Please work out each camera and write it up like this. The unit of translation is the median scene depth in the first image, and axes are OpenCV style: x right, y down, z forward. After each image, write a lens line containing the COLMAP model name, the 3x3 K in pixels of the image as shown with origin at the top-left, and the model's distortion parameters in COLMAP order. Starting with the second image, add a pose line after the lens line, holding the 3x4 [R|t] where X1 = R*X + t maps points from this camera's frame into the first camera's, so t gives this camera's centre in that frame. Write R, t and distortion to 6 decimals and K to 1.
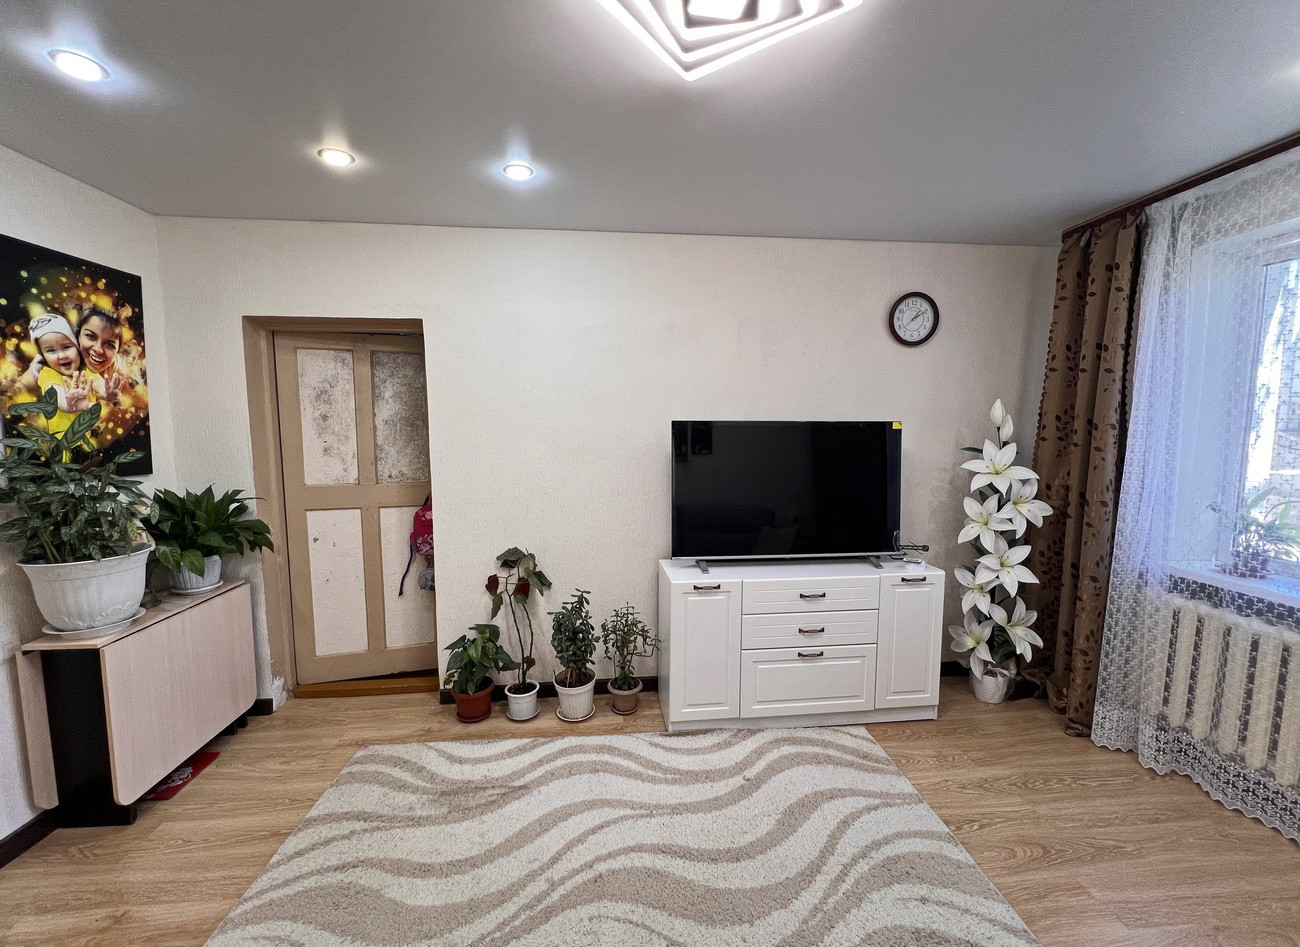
lens RADIAL K [[537.0, 0, 644.7], [0, 537.0, 477.8], [0, 0, 1]] dist [-0.001331, 0.000065]
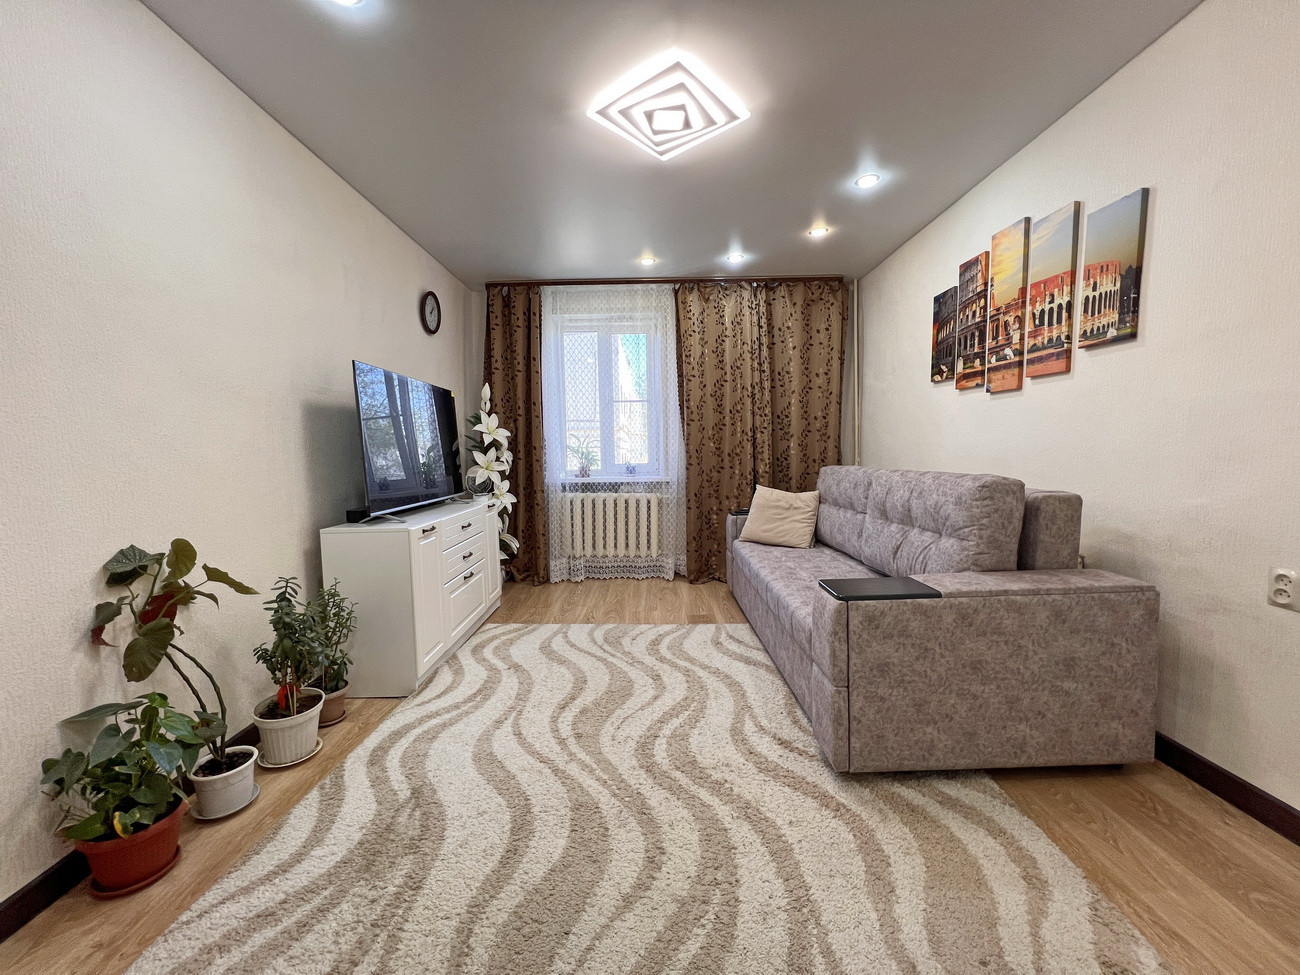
lens RADIAL K [[520.8, 0, 648.7], [0, 520.8, 491.6], [0, 0, 1]] dist [-0.002205, 0.000118]
pose [[0.100334, -0.080823, 0.991666, -0.877433], [0.112886, 0.991184, 0.069363, 0.118850], [-0.988529, 0.104986, 0.108573, 0.506123]]
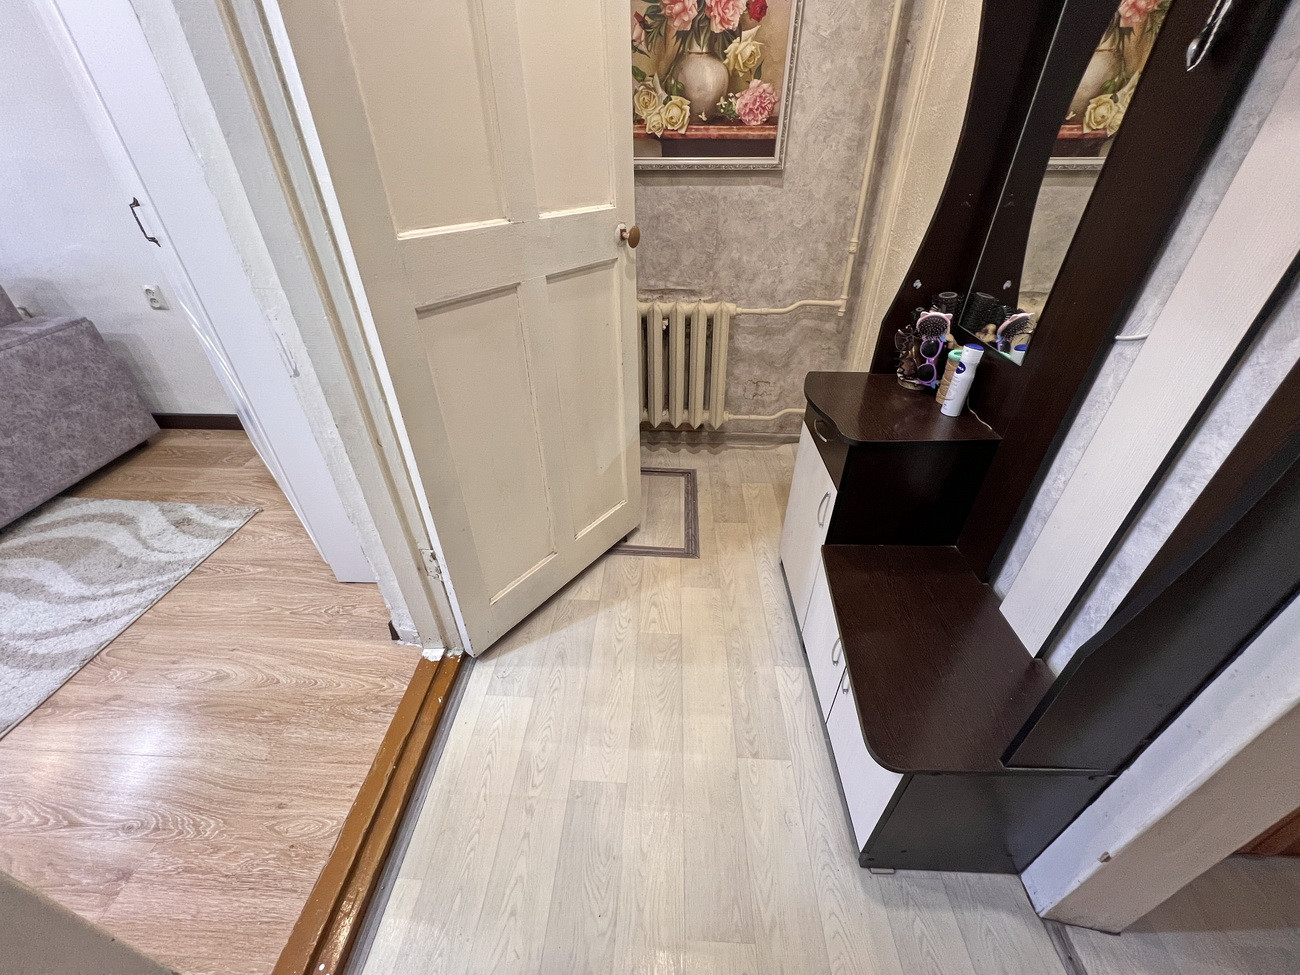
lens RADIAL K [[520.8, 0, 648.1], [0, 520.8, 488.7], [0, 0, 1]] dist [-0.002205, 0.000118]
pose [[-0.990588, -0.070786, 0.117153, -1.317315], [0.020772, 0.768244, 0.639821, 0.013044], [-0.135292, 0.636232, -0.759543, 0.729763]]
